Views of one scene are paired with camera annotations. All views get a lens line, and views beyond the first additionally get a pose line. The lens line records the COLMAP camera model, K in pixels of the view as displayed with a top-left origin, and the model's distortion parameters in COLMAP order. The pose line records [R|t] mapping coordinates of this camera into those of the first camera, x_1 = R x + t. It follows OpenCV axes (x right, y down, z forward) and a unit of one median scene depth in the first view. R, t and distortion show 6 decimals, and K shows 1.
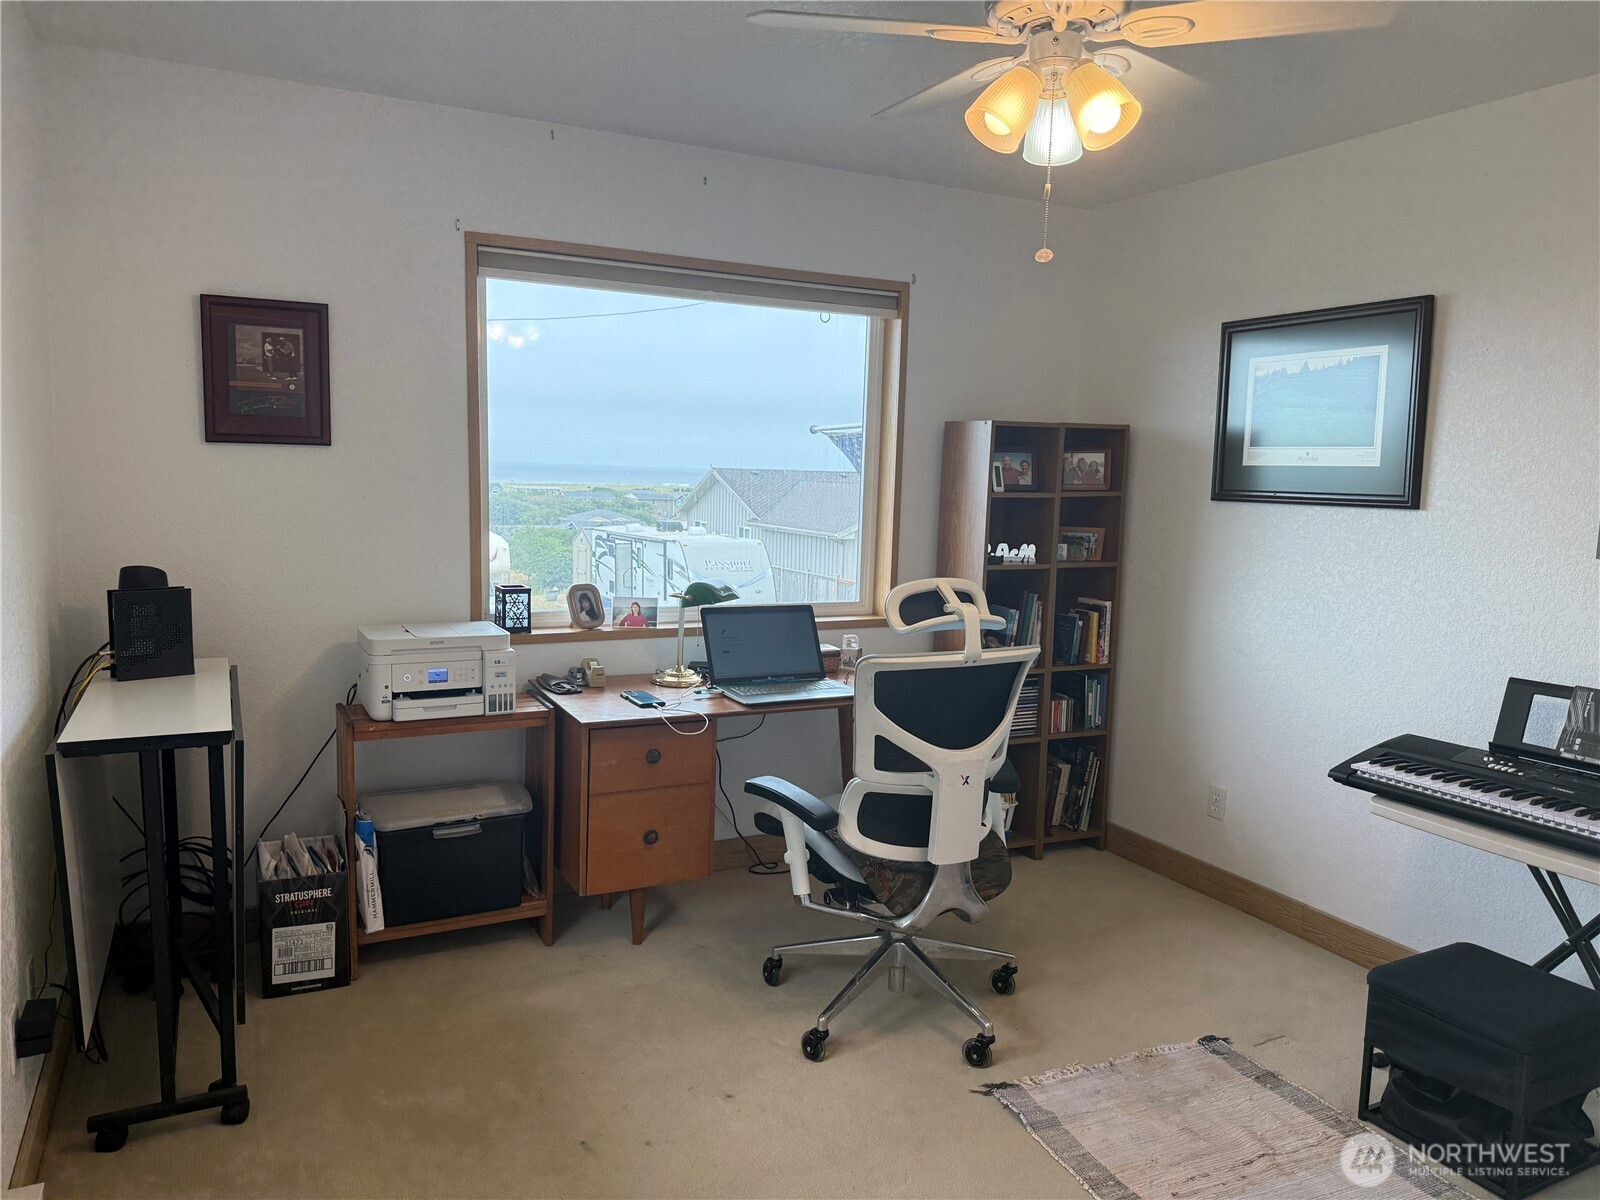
lens RADIAL K [[1101.3, 0, 810.3], [0, 1101.3, 603.1], [0, 0, 1]] dist [0.118490, -0.229800]
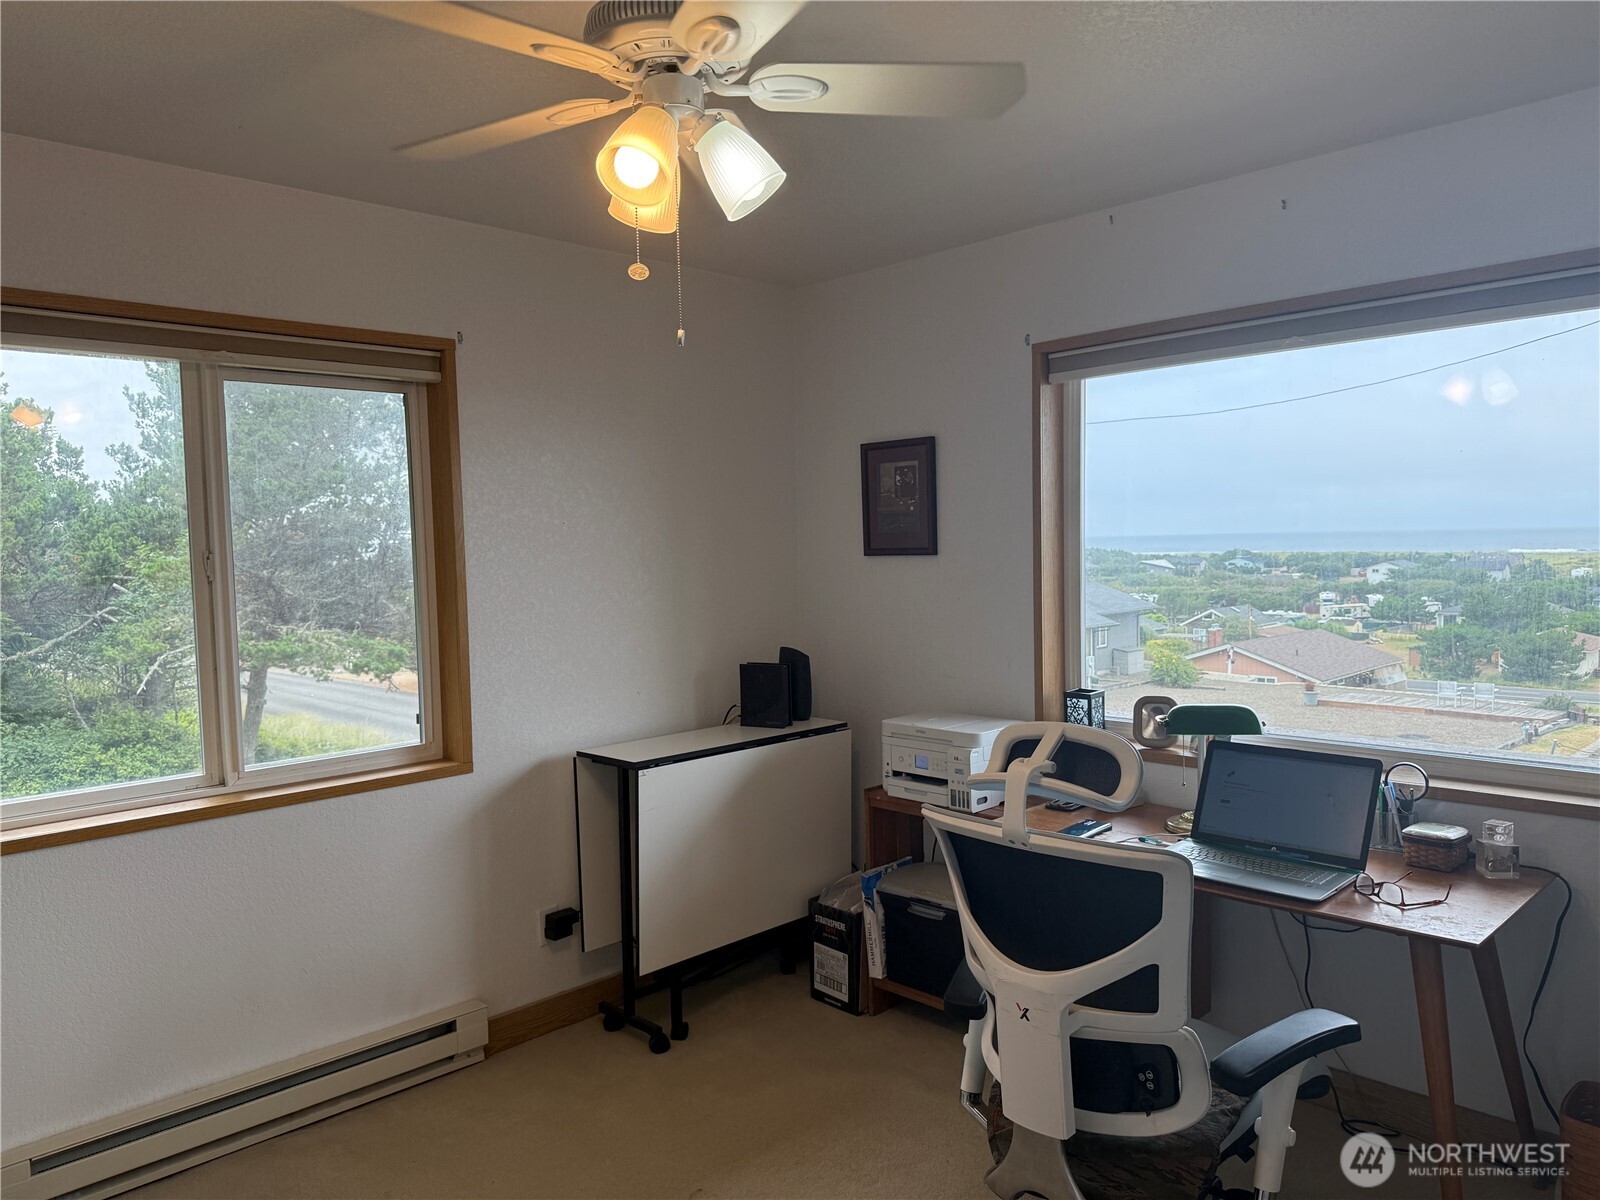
lens RADIAL K [[1128.5, 0, 796.7], [0, 1128.5, 603.3], [0, 0, 1]] dist [0.123050, -0.193578]
pose [[0.295788, 0.012583, -0.955171, 0.684683], [-0.087464, 0.996070, -0.013963, -0.063268], [0.951241, 0.087673, 0.295726, 0.535179]]
